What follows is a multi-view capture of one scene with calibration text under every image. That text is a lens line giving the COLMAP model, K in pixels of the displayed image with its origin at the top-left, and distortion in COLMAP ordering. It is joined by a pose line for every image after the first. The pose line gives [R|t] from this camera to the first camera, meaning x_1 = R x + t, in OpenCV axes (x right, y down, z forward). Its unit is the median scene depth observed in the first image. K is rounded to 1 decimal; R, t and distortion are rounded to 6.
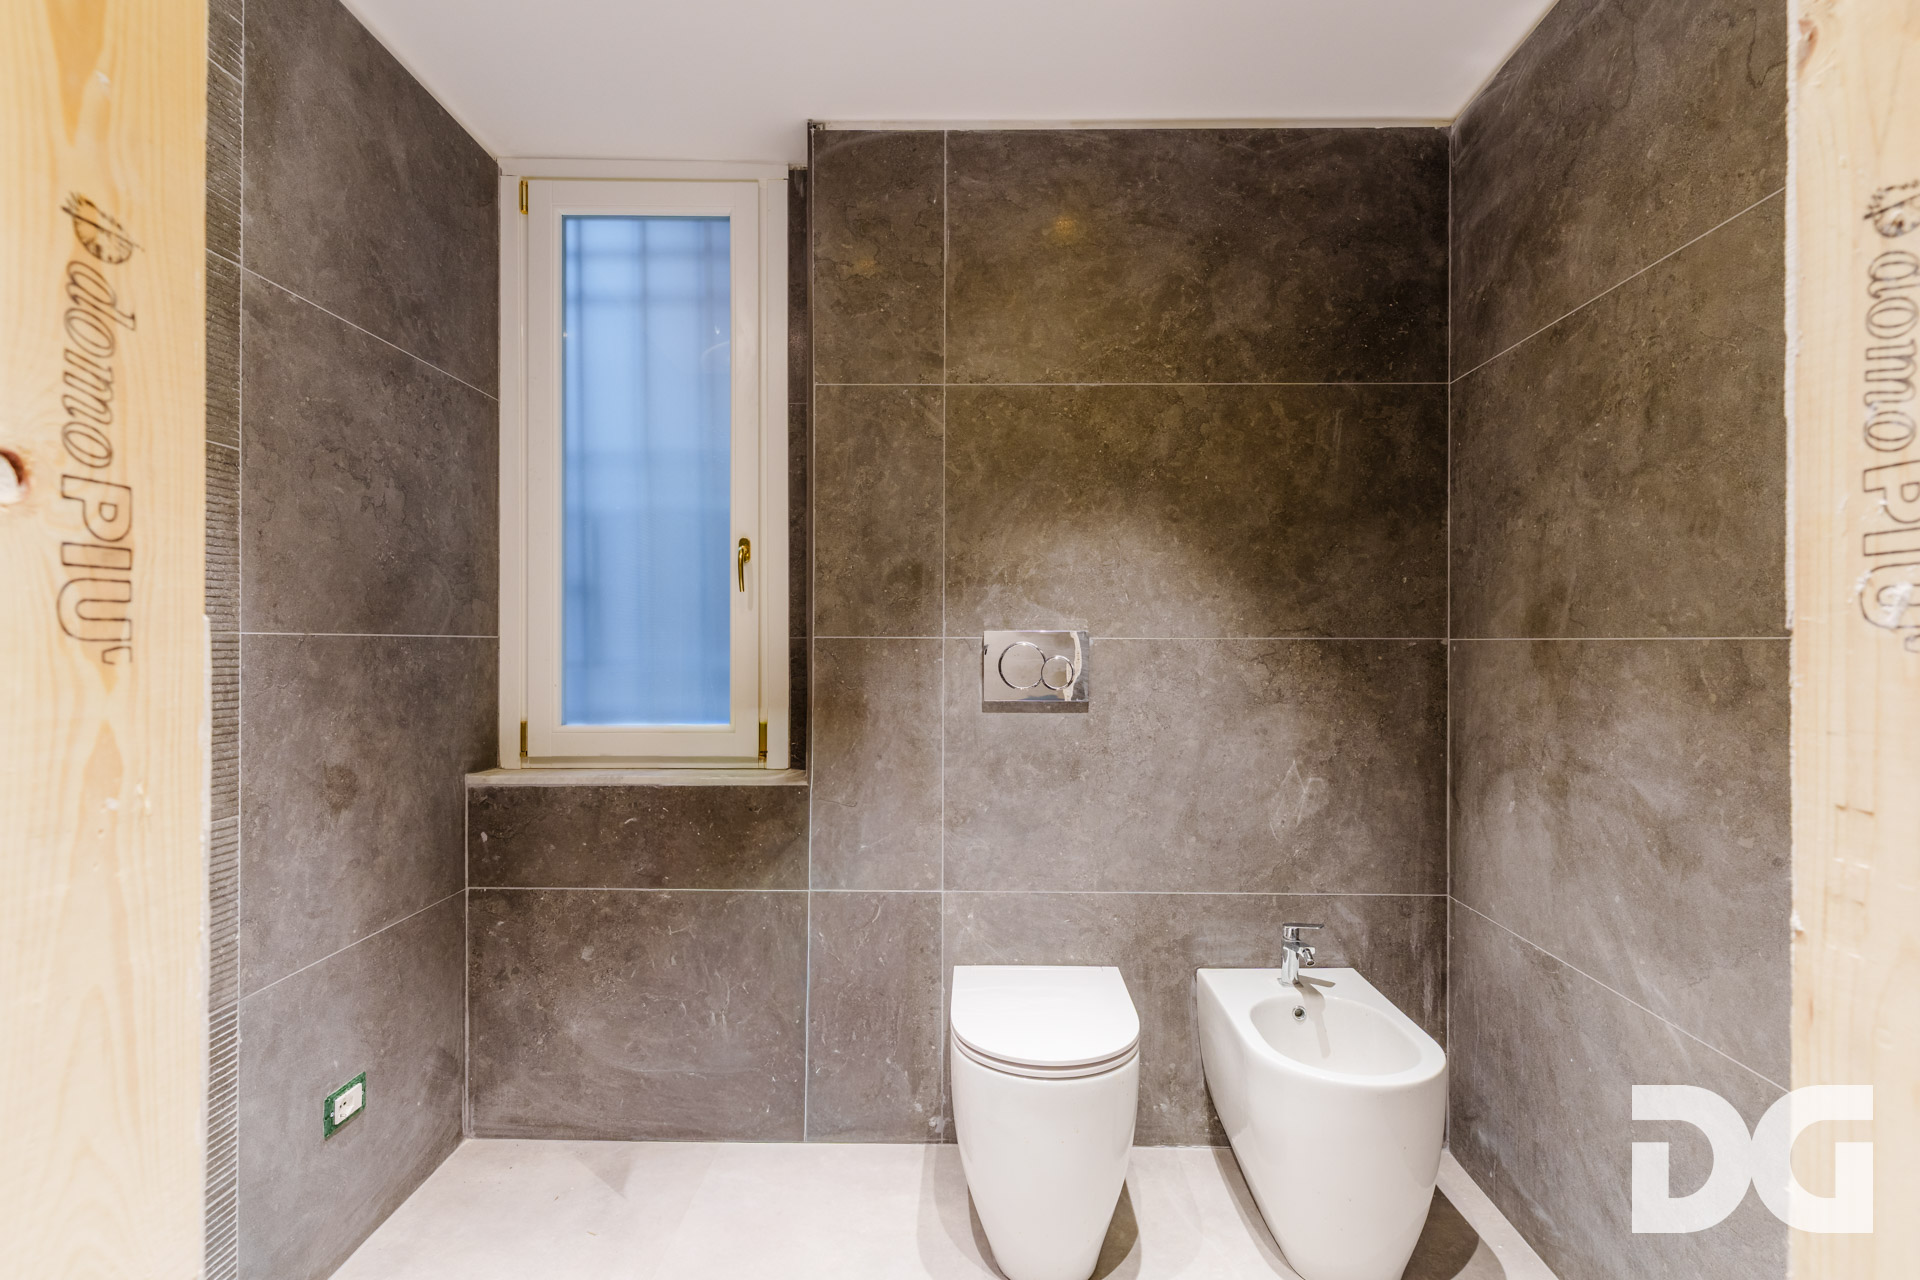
lens RADIAL K [[909.0, 0, 960.0], [0, 909.0, 640.0], [0, 0, 1]] dist [0.003638, 0.000651]
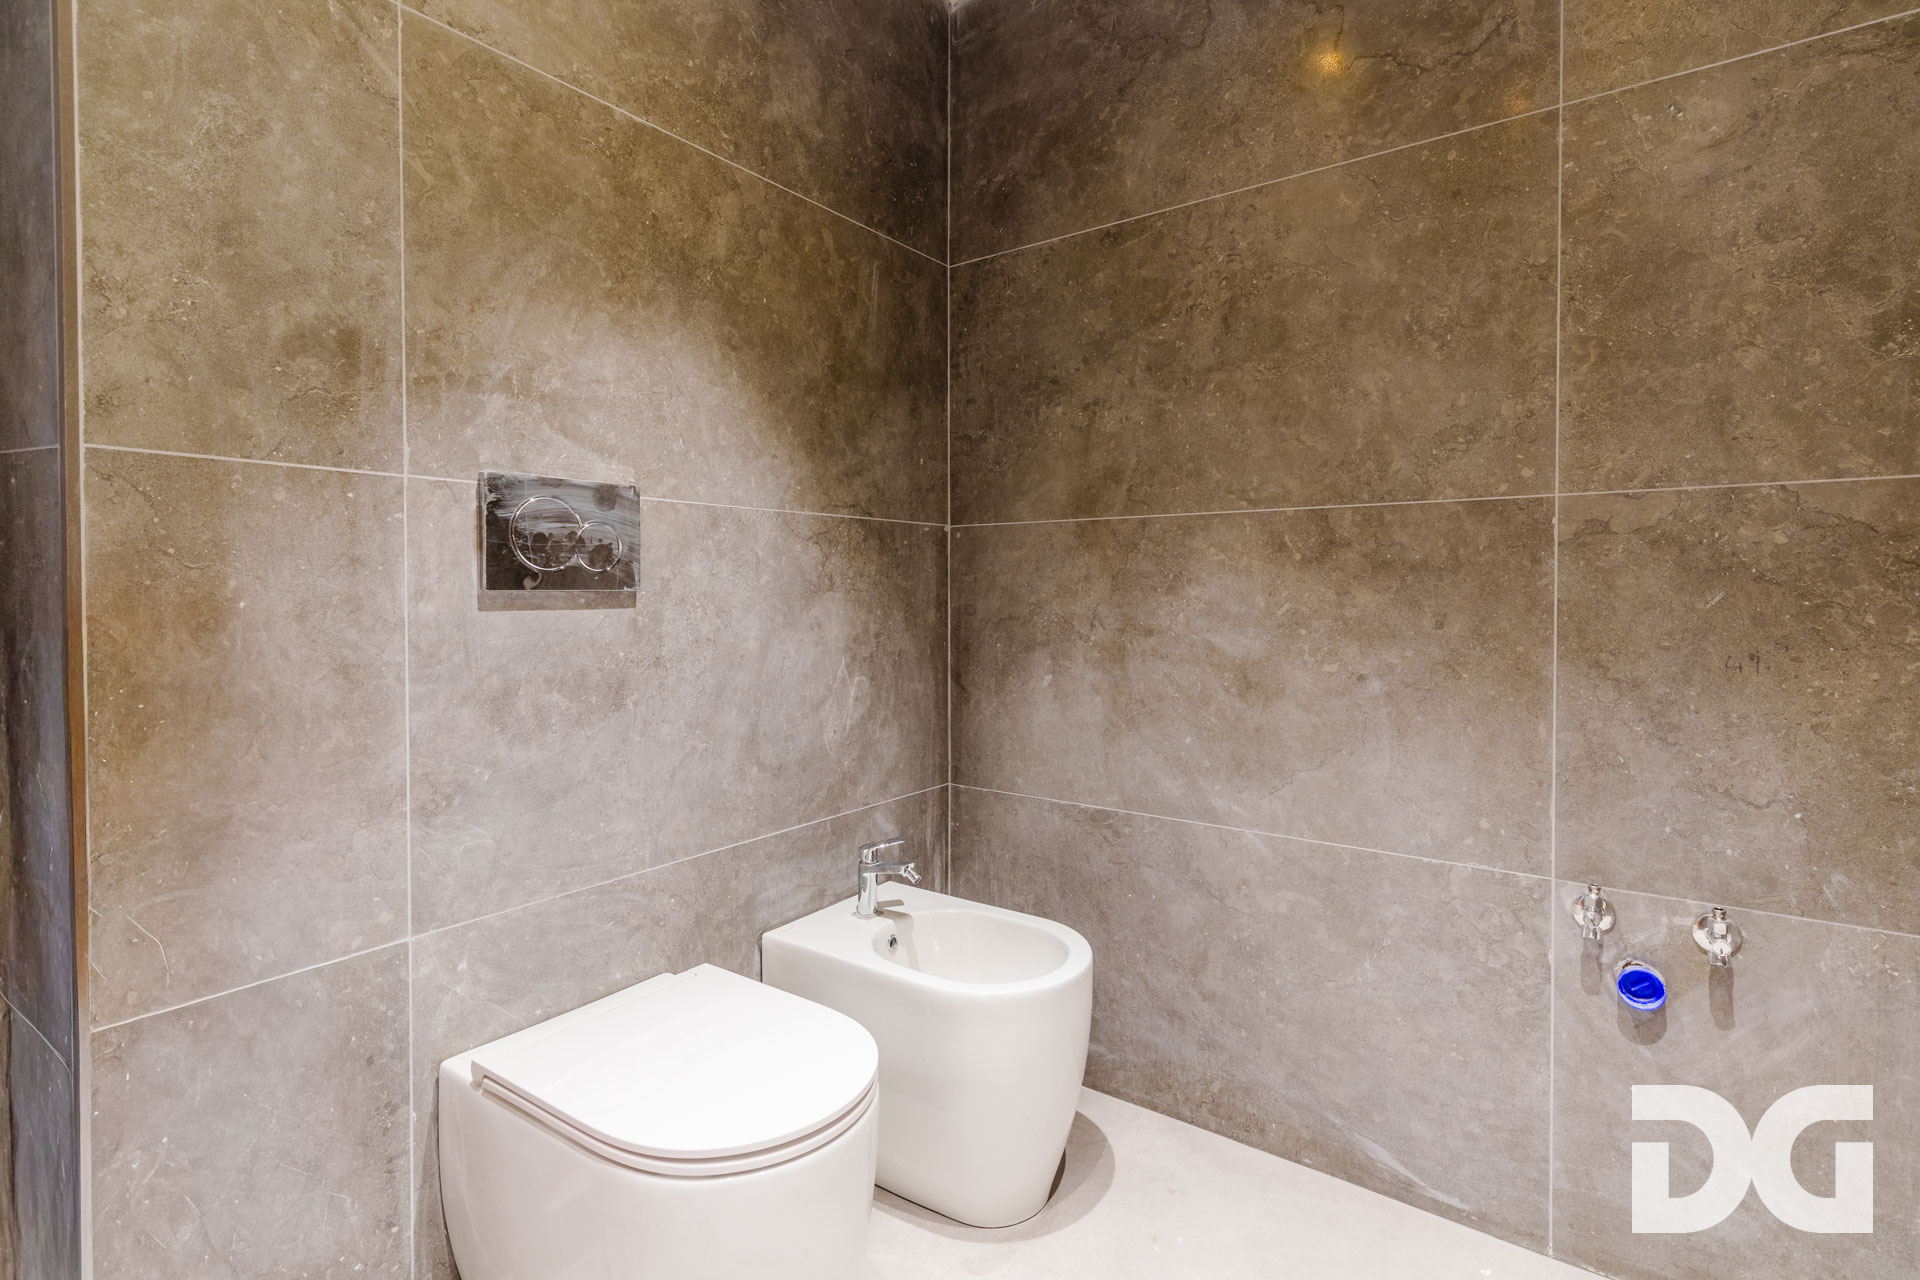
lens RADIAL K [[937.3, 0, 966.0], [0, 937.3, 604.4], [0, 0, 1]] dist [0.003082, 0.000861]
pose [[0.560020, -0.016319, 0.828318, -0.299838], [0.000285, 0.999810, 0.019505, 0.064437], [-0.828479, -0.010687, 0.559918, 0.411067]]
